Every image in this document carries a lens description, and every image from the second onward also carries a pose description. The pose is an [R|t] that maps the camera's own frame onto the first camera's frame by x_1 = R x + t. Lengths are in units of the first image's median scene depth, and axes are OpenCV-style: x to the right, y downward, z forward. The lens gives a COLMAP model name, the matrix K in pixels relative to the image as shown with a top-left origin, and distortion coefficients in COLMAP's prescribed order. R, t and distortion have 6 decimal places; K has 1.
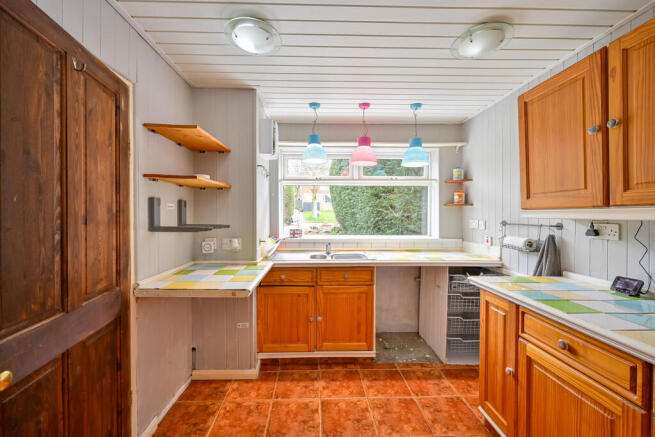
lens RADIAL K [[264.7, 0, 326.6], [0, 264.7, 215.7], [0, 0, 1]] dist [-0.000888, -0.000013]
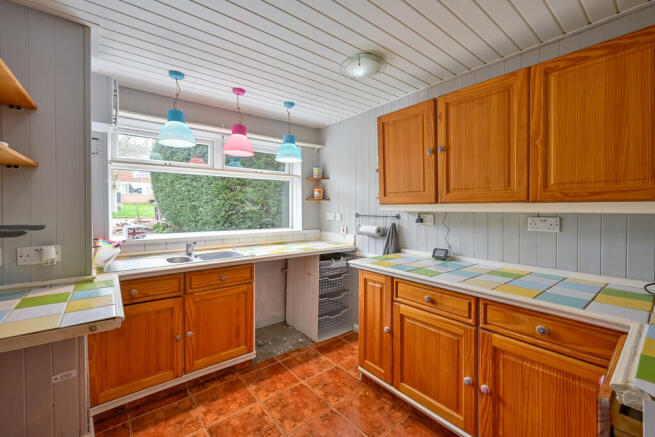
lens RADIAL K [[266.3, 0, 326.4], [0, 266.3, 208.1], [0, 0, 1]] dist [0.001173, 0.000155]
pose [[0.804299, -0.001308, 0.594223, -0.187295], [0.003413, 0.999991, -0.002420, -0.002210], [-0.594214, 0.003974, 0.804297, 0.074036]]
